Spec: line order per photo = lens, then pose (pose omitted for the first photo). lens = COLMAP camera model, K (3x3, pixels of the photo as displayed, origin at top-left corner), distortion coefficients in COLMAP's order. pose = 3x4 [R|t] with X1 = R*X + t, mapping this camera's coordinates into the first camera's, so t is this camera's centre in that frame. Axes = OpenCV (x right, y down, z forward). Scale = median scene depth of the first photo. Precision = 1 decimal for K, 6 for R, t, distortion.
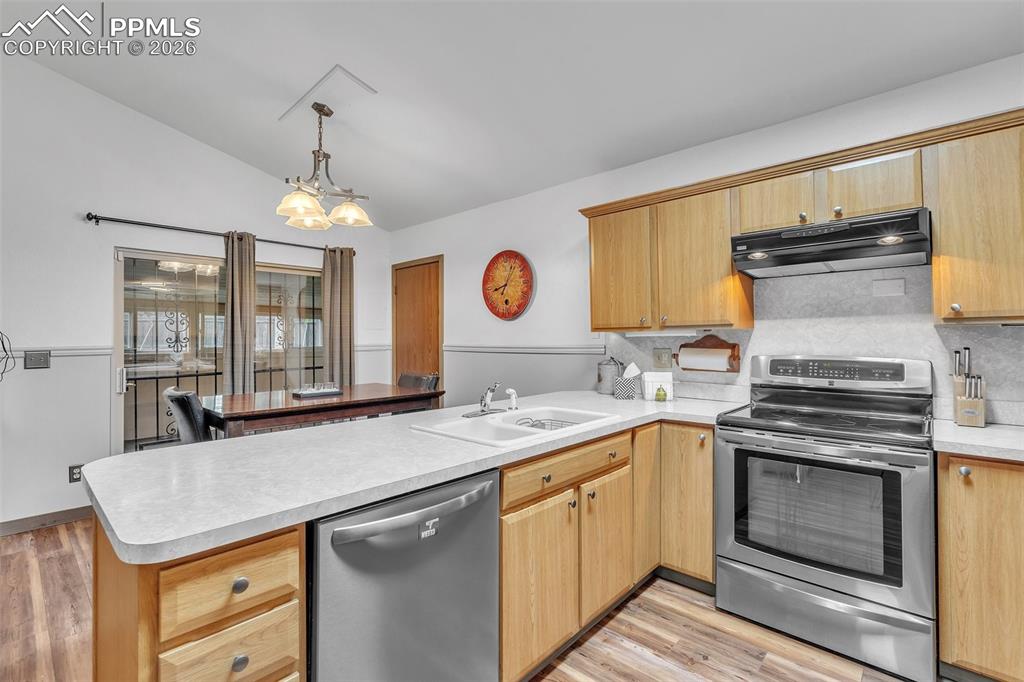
lens RADIAL K [[460.9, 0, 506.0], [0, 460.9, 335.9], [0, 0, 1]] dist [0.001917, -0.001160]
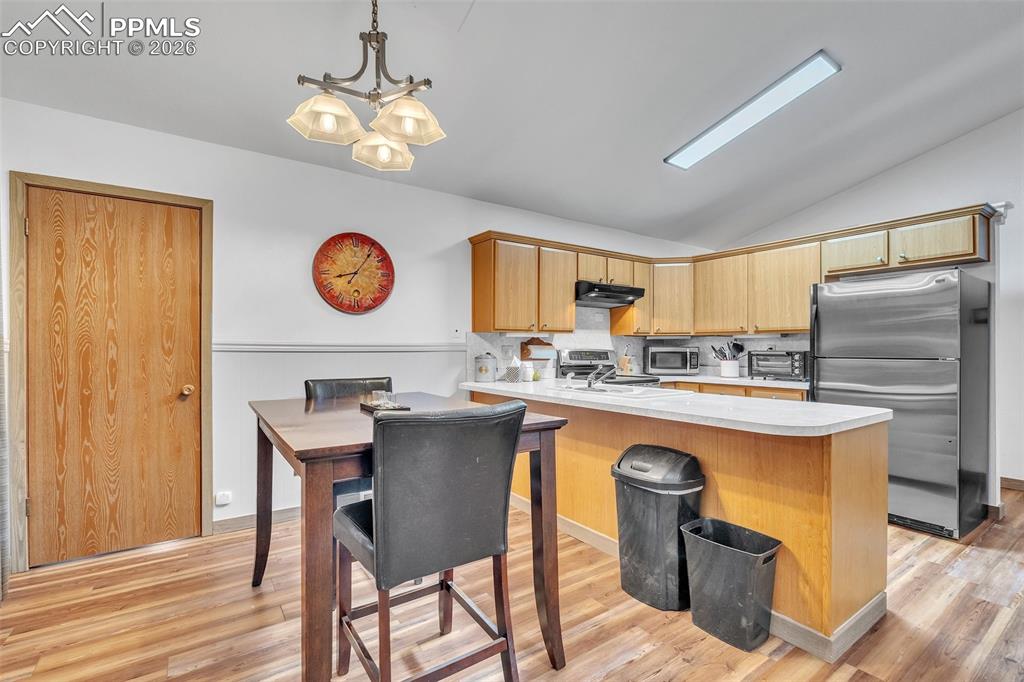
lens RADIAL K [[460.9, 0, 507.4], [0, 460.9, 345.6], [0, 0, 1]] dist [0.001917, -0.001160]
pose [[0.227684, 0.011673, 0.973665, -0.776756], [-0.009864, 0.999904, -0.009681, 0.031087], [-0.973685, -0.007400, 0.227777, 0.526630]]
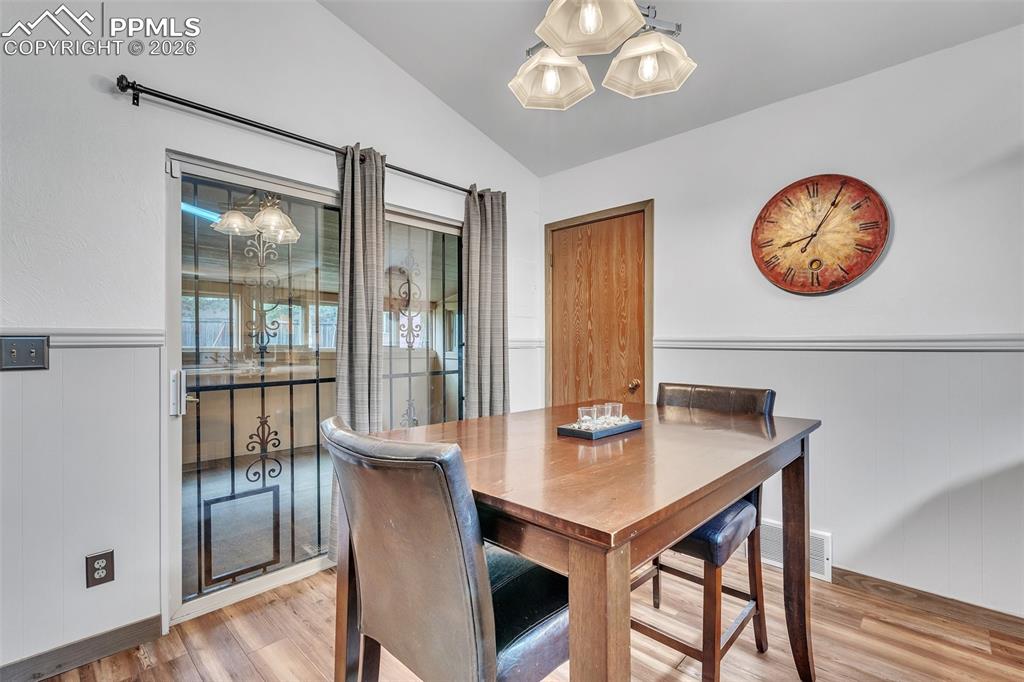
lens RADIAL K [[460.9, 0, 512.4], [0, 460.9, 346.5], [0, 0, 1]] dist [0.001917, -0.001160]
pose [[0.999925, 0.007357, -0.009779, -0.381769], [-0.007241, 0.999904, 0.011834, 0.028486], [0.009865, -0.011762, 0.999882, 0.402022]]
